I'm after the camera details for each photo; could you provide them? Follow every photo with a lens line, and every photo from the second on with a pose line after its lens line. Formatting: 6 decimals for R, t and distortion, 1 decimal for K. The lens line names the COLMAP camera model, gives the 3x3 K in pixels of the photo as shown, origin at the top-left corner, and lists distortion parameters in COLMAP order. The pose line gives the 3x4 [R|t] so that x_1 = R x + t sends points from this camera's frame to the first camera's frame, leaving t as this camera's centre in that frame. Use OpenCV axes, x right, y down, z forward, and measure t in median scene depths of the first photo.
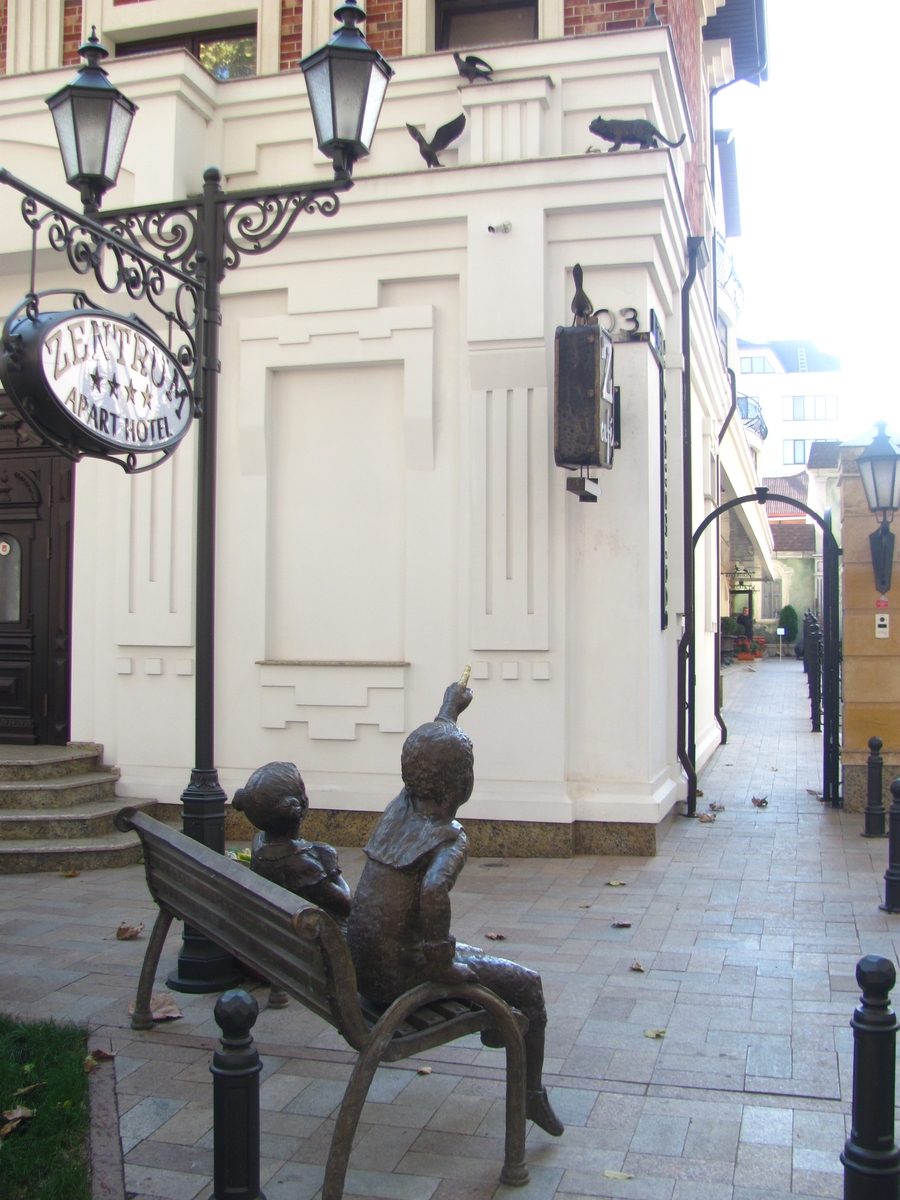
lens RADIAL K [[1255.3, 0, 449.3], [0, 1255.3, 600.3], [0, 0, 1]] dist [-0.125940, 0.000000]
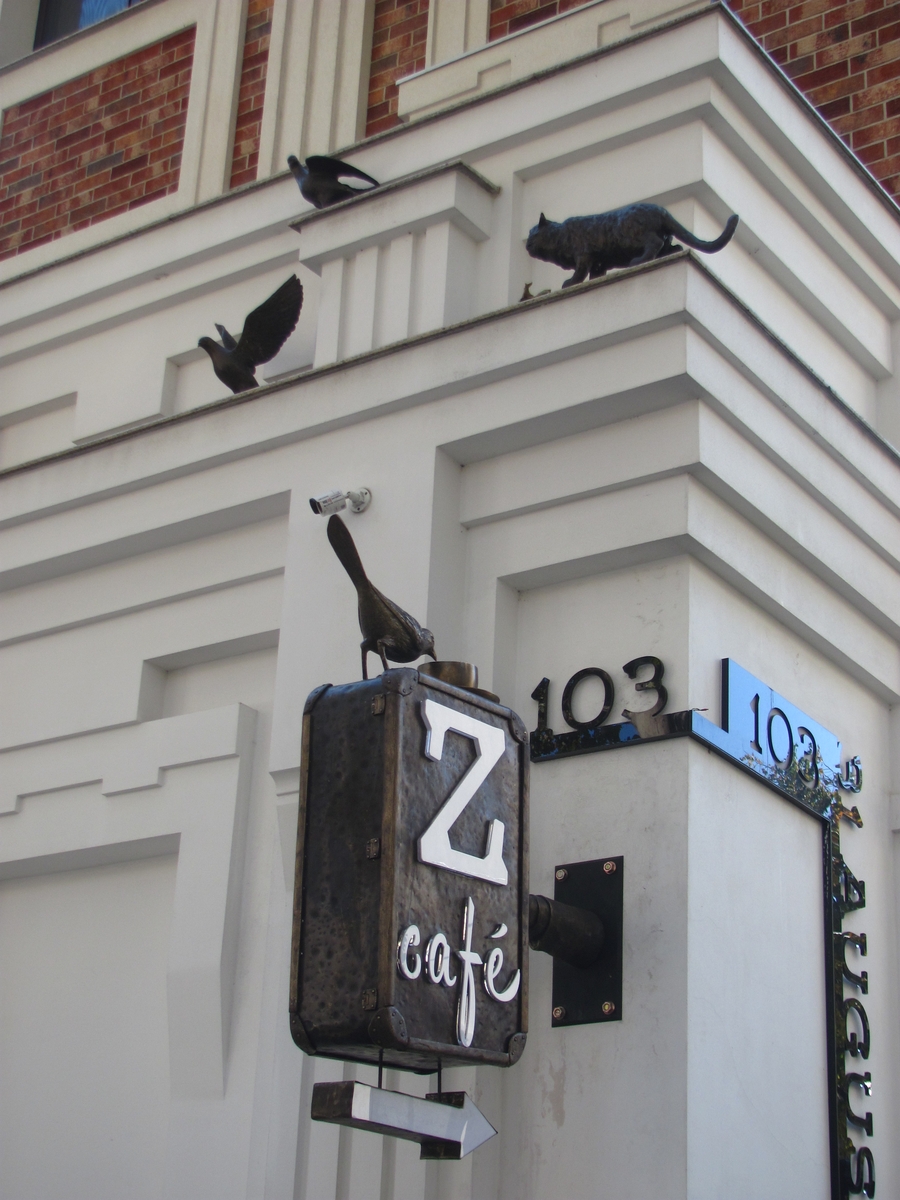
lens RADIAL K [[2146.9, 0, 450.8], [0, 2146.9, 599.9], [0, 0, 1]] dist [-0.133459, 0.000000]
pose [[0.944605, -0.094010, -0.314457, 0.308377], [-0.028043, 0.931479, -0.362712, -0.006463], [0.327009, 0.351438, 0.877244, 0.394196]]
